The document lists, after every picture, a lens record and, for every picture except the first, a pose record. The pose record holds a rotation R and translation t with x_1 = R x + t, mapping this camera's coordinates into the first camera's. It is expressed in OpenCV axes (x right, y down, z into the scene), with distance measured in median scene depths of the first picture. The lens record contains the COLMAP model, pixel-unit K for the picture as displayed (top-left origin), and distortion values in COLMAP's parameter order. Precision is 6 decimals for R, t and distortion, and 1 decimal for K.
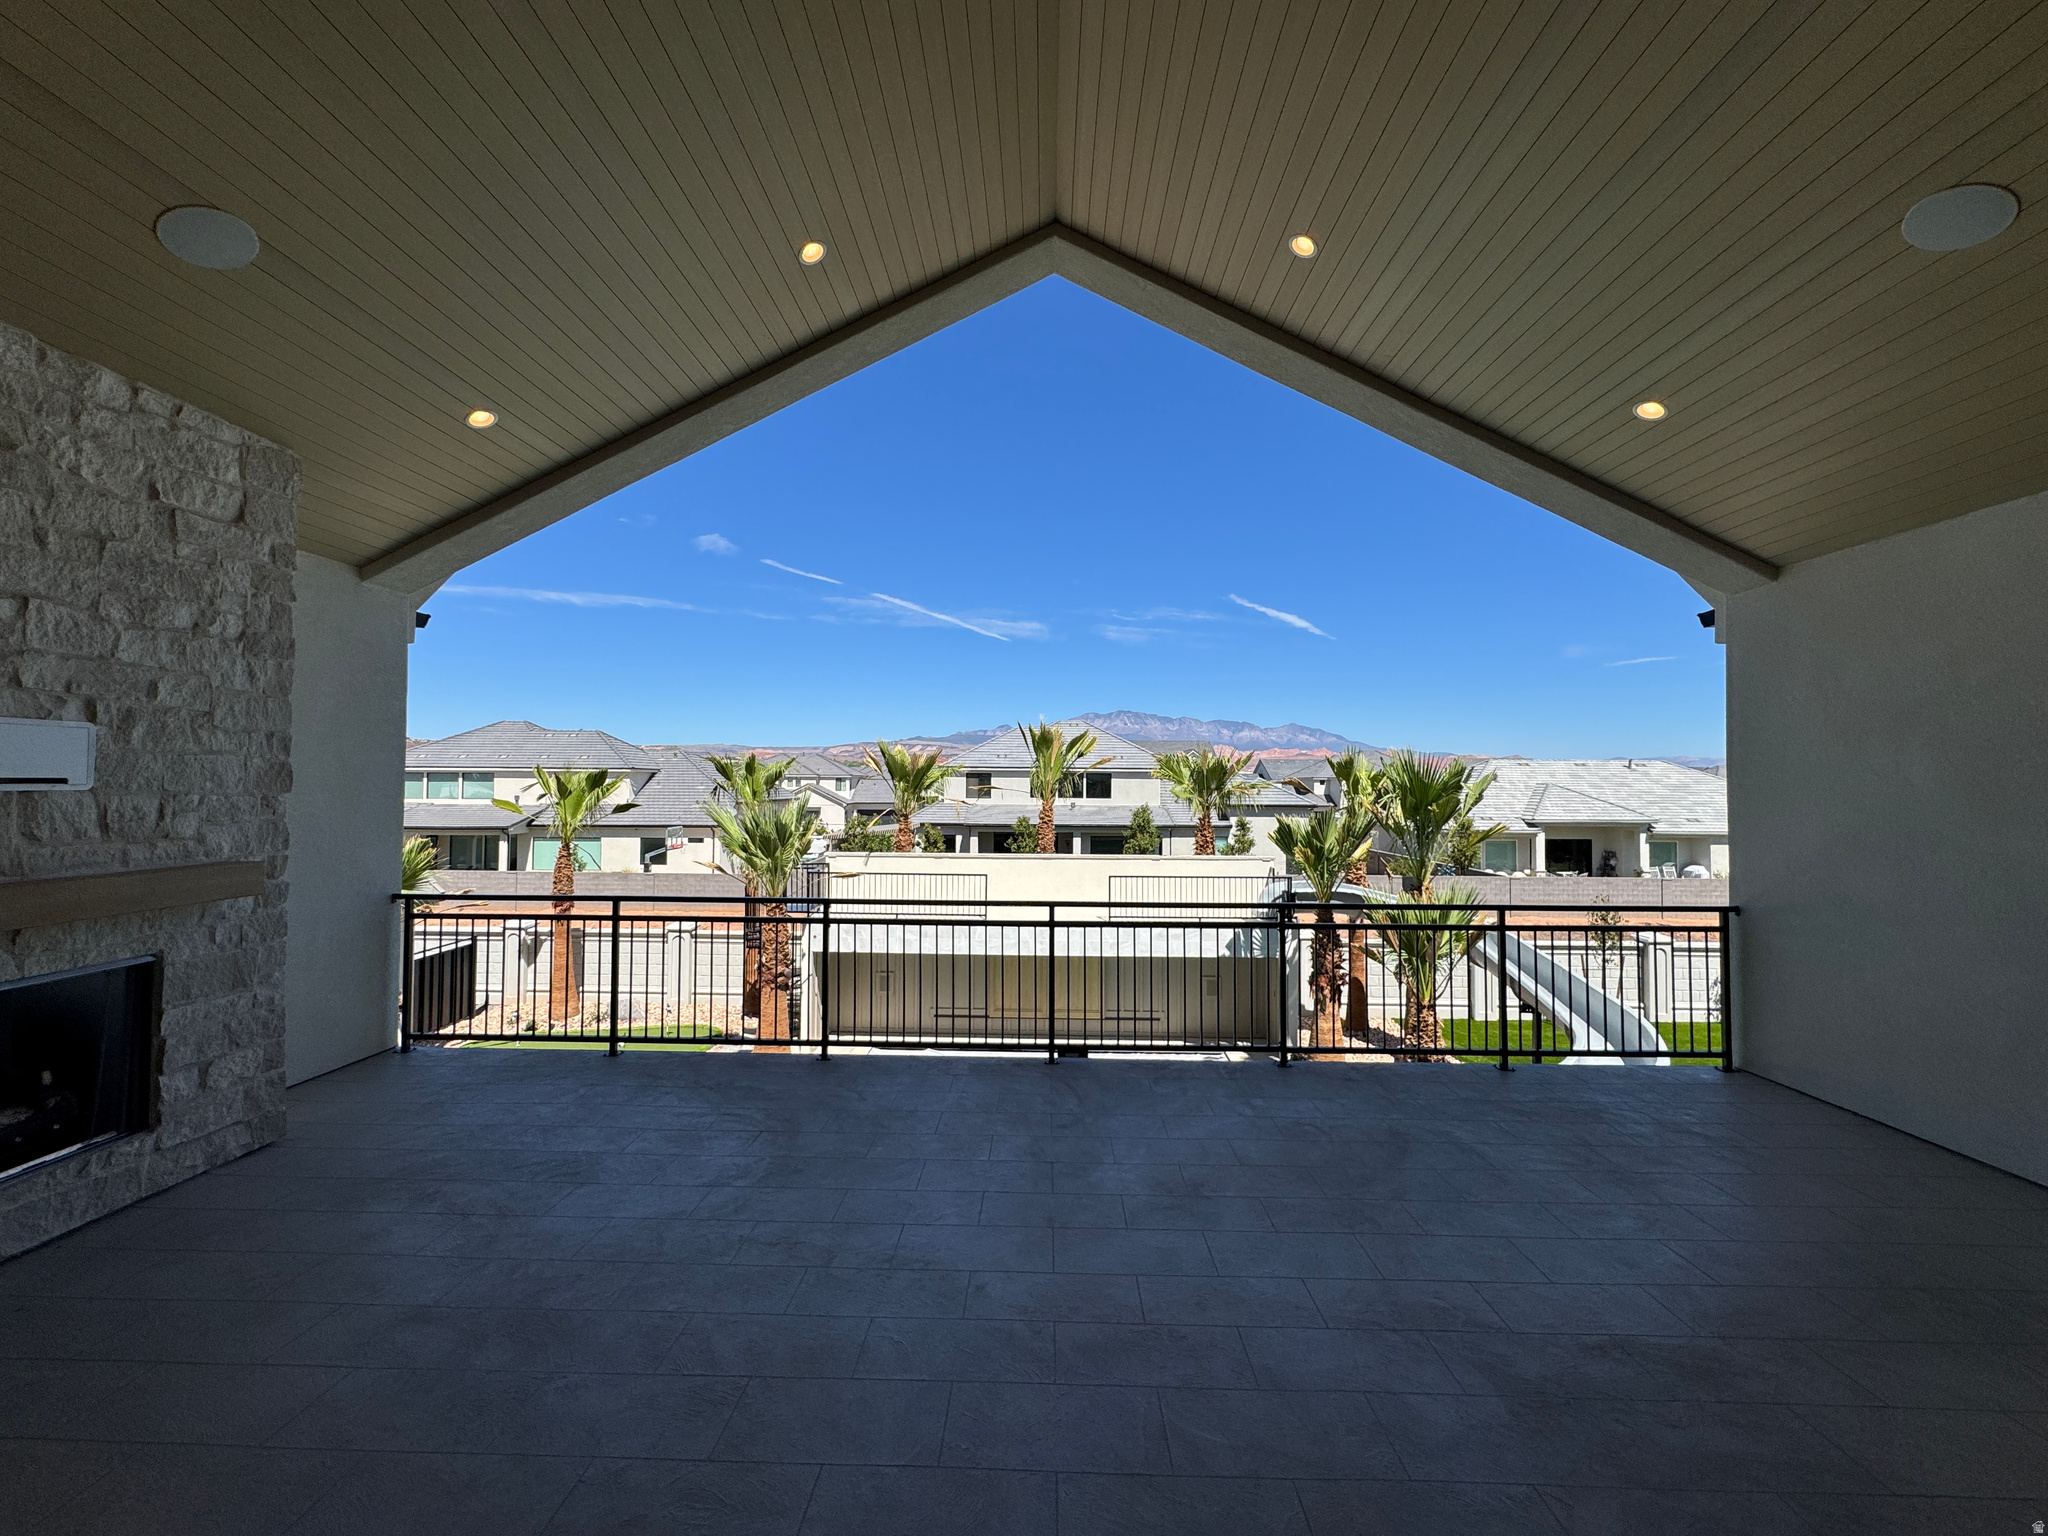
lens RADIAL K [[816.1, 0, 1022.6], [0, 816.1, 764.9], [0, 0, 1]] dist [-0.001449, 0.000278]
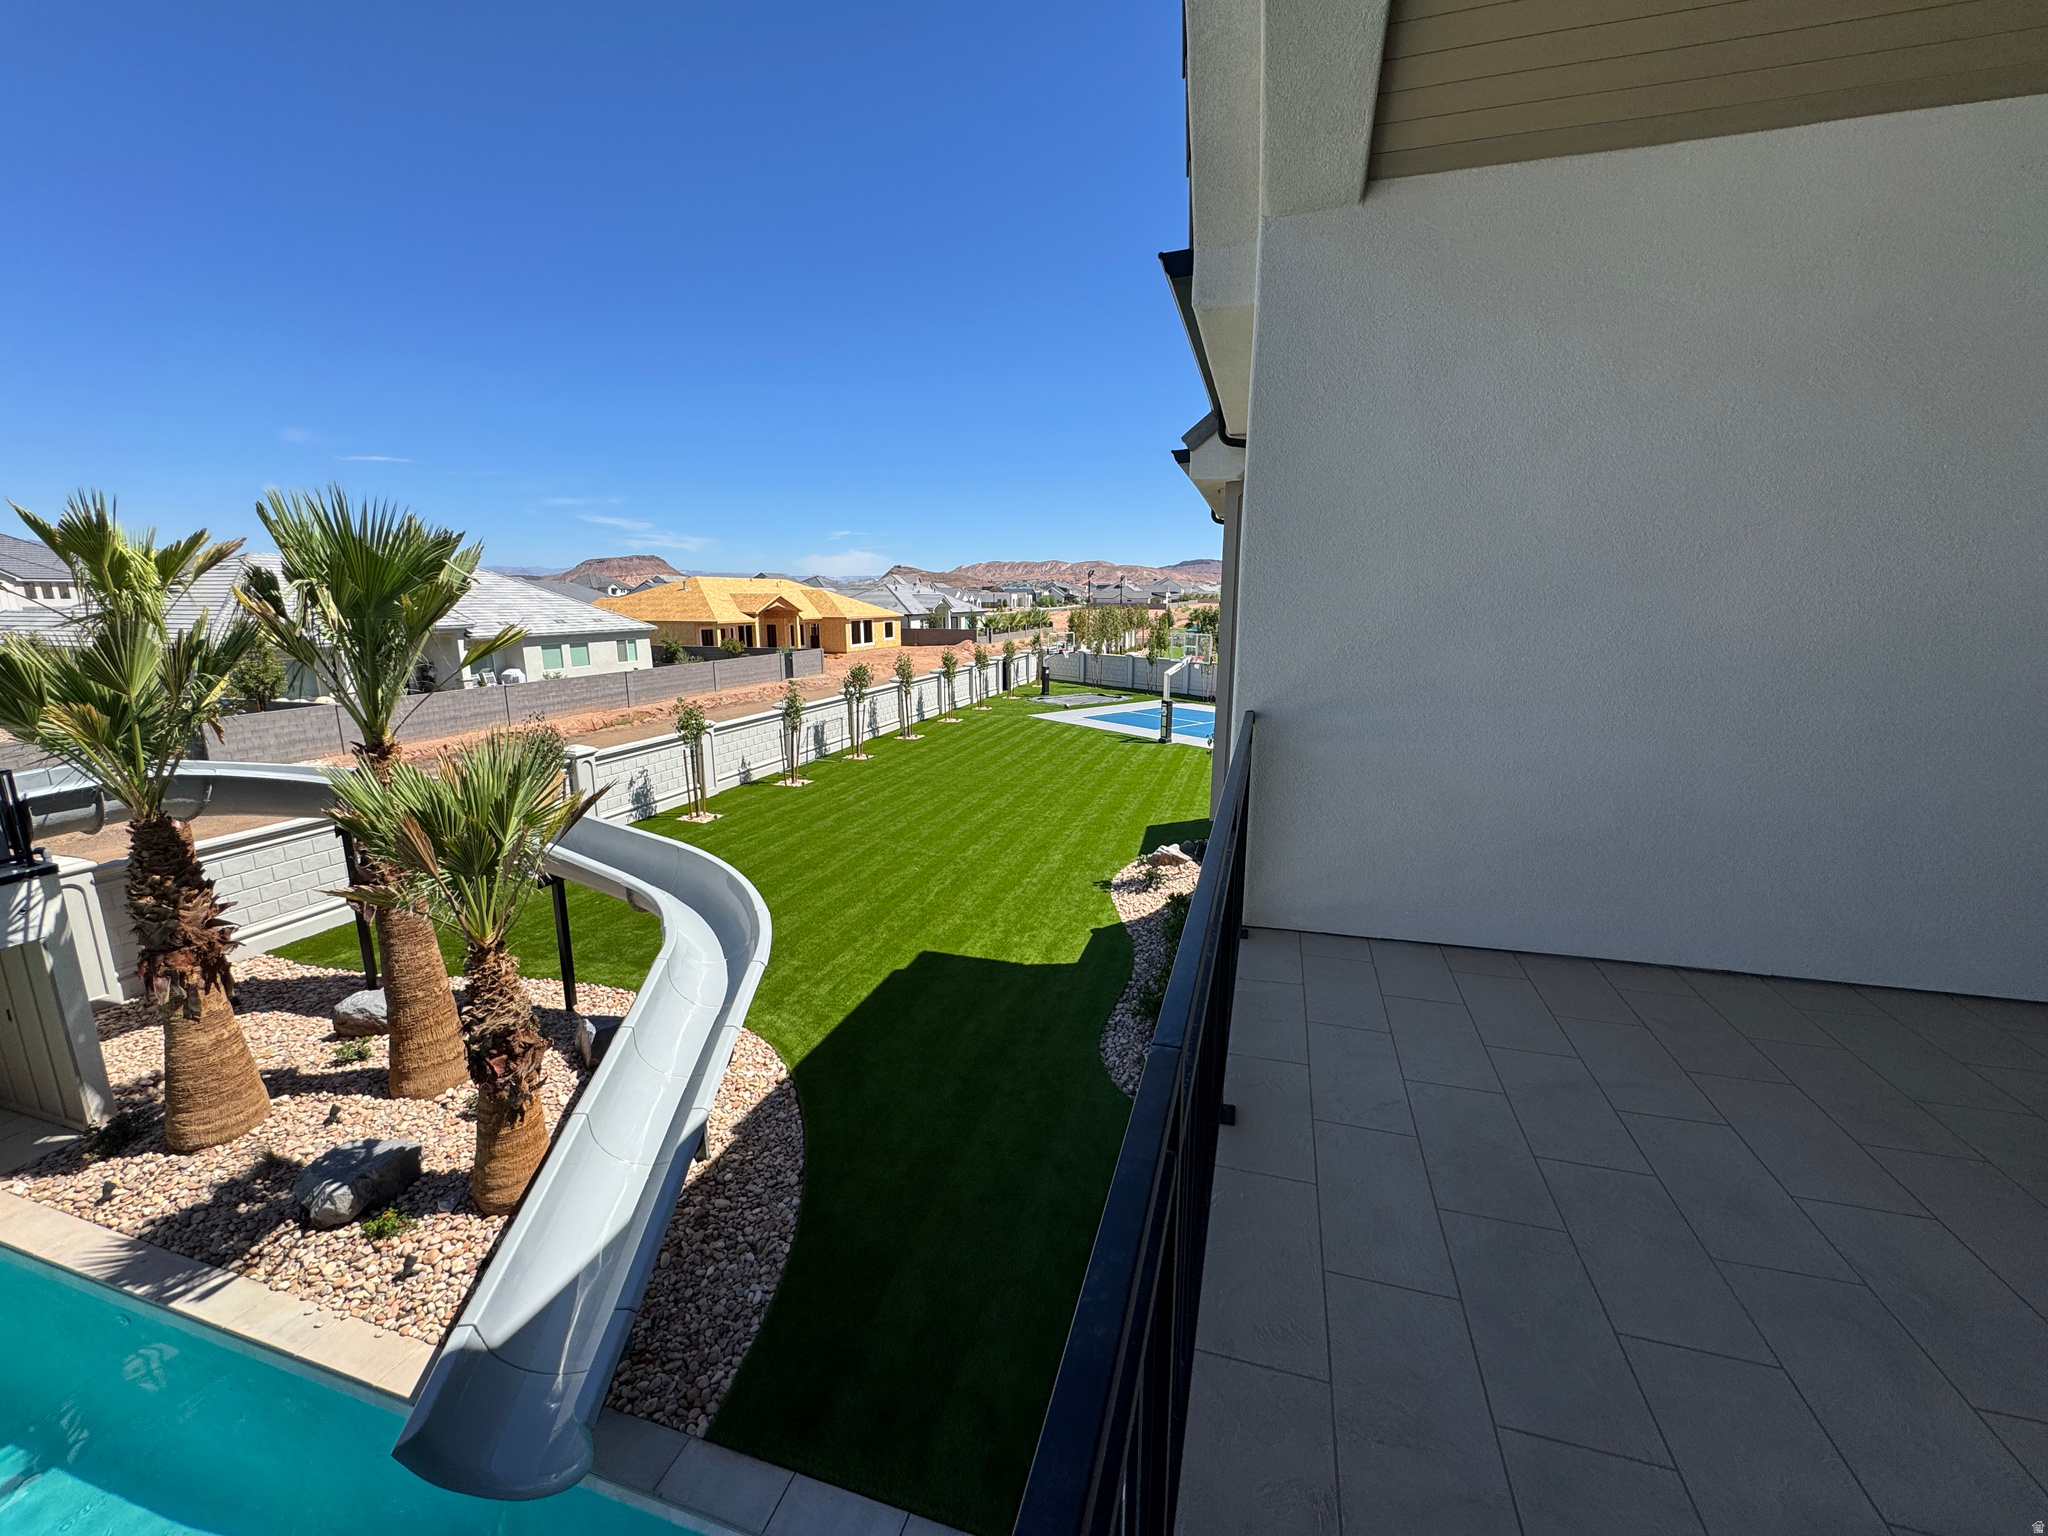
lens RADIAL K [[816.1, 0, 1022.6], [0, 816.1, 764.9], [0, 0, 1]] dist [-0.001449, 0.000278]
pose [[0.273463, -0.202594, 0.940305, 0.064868], [-0.020258, 0.976138, 0.216206, 0.027515], [-0.961669, -0.078173, 0.262833, 0.381550]]
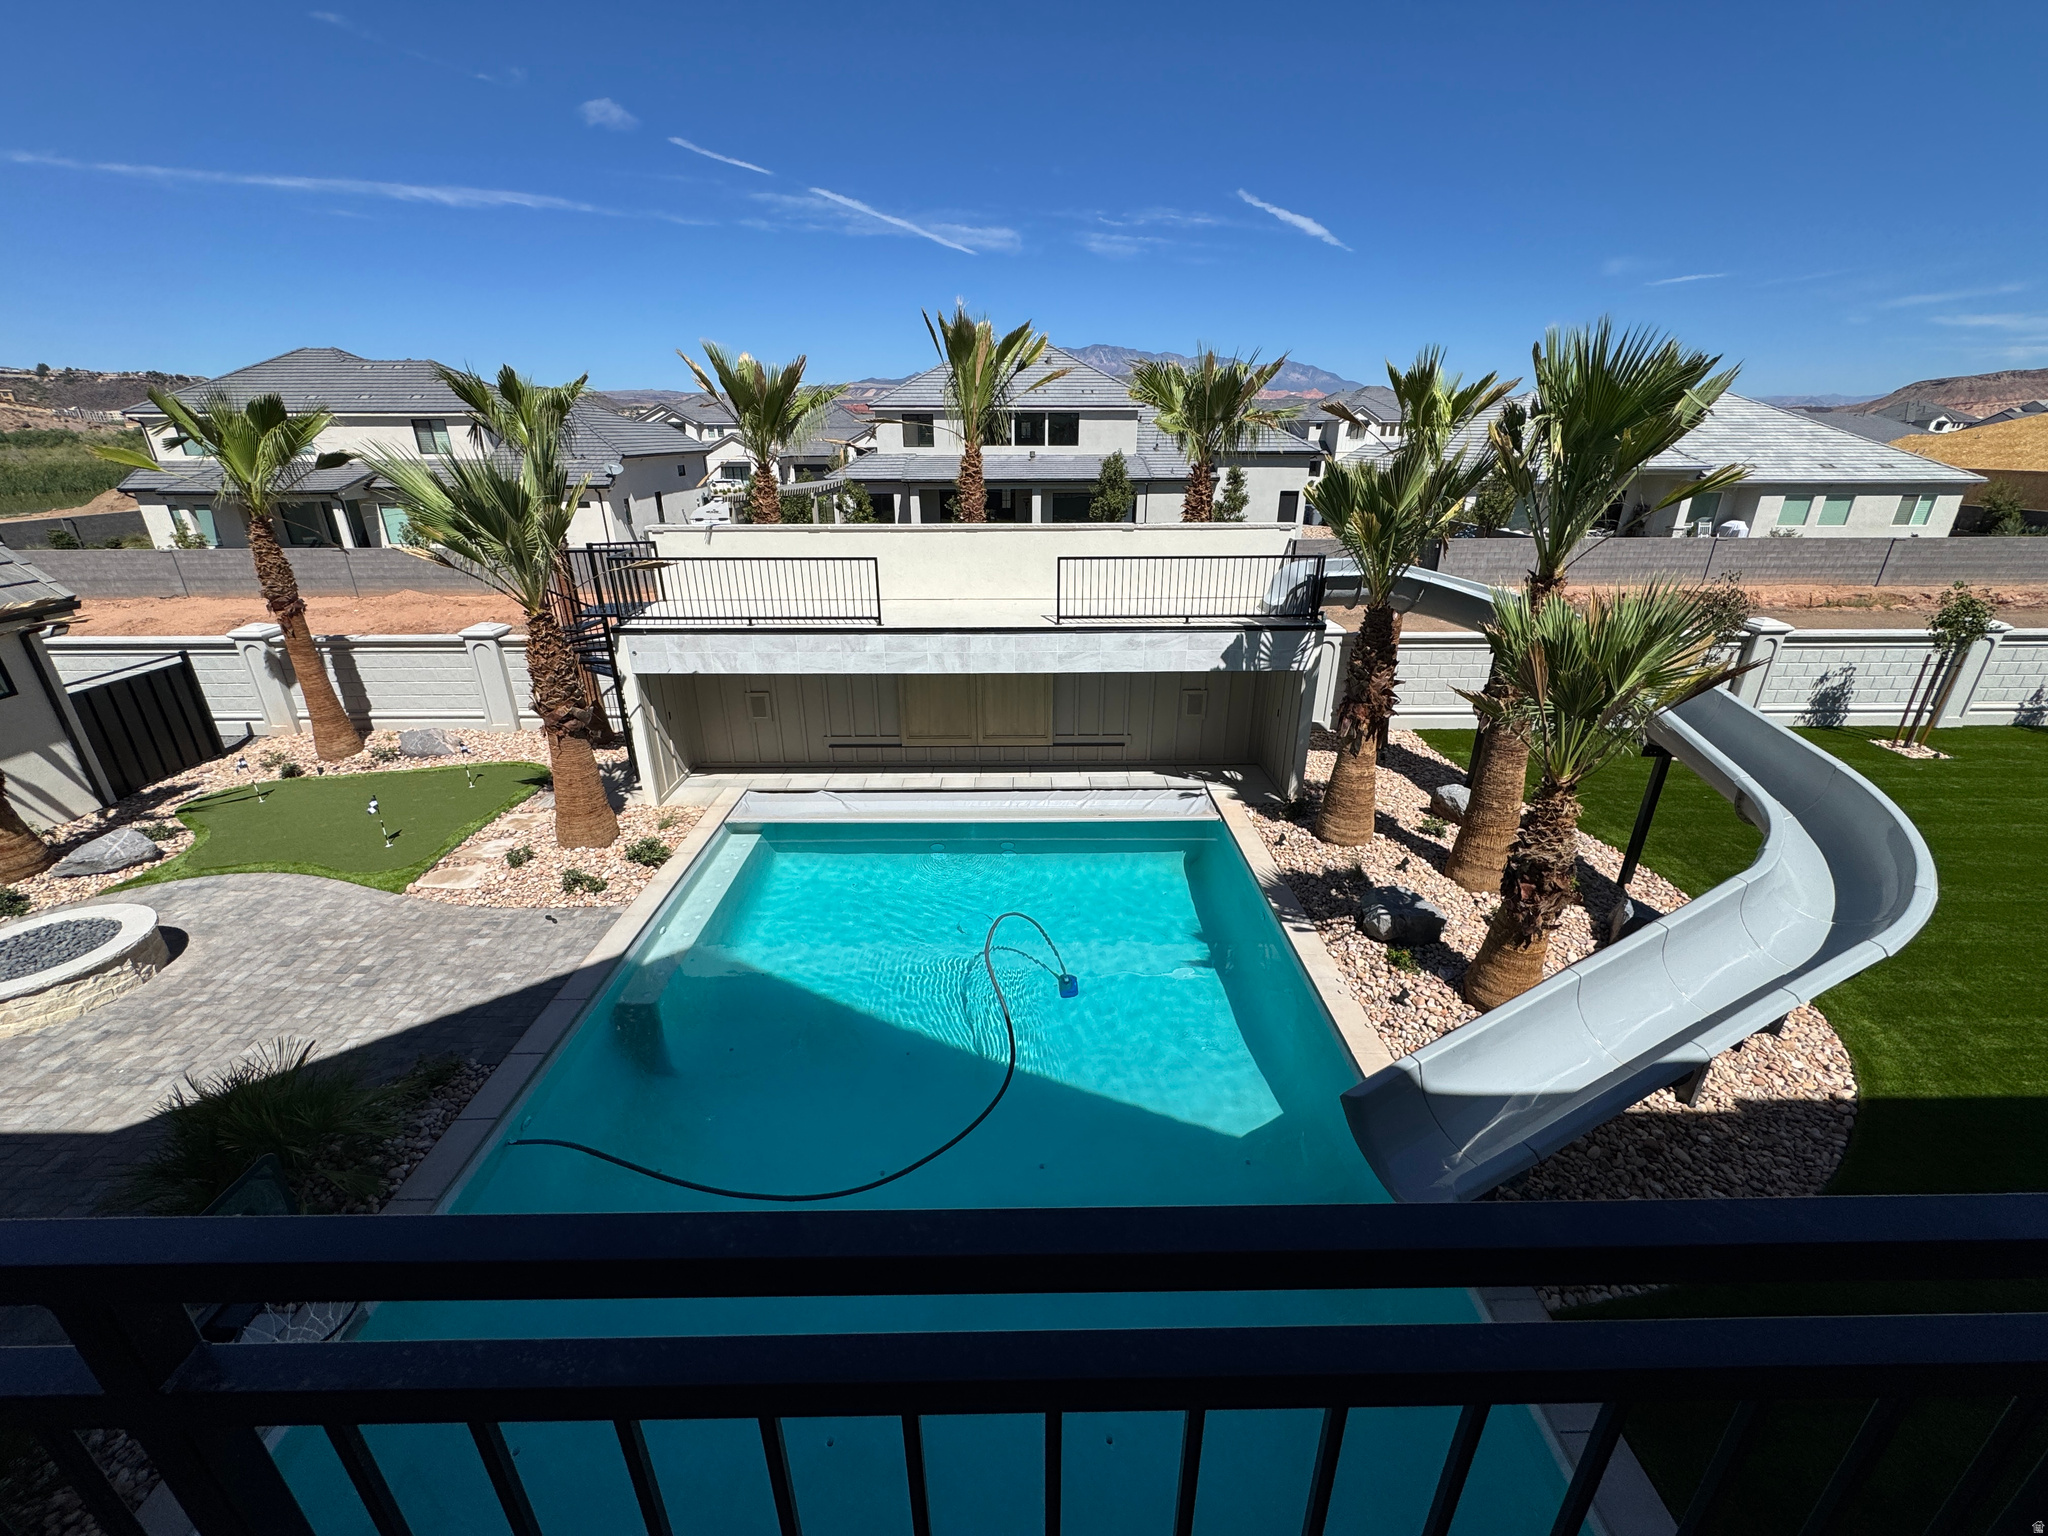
lens RADIAL K [[816.1, 0, 1022.6], [0, 816.1, 764.9], [0, 0, 1]] dist [-0.001449, 0.000278]
pose [[0.999482, -0.020225, 0.025032, 0.065670], [0.008615, 0.917591, 0.397433, 0.028483], [-0.031007, -0.397011, 0.917290, 0.359040]]
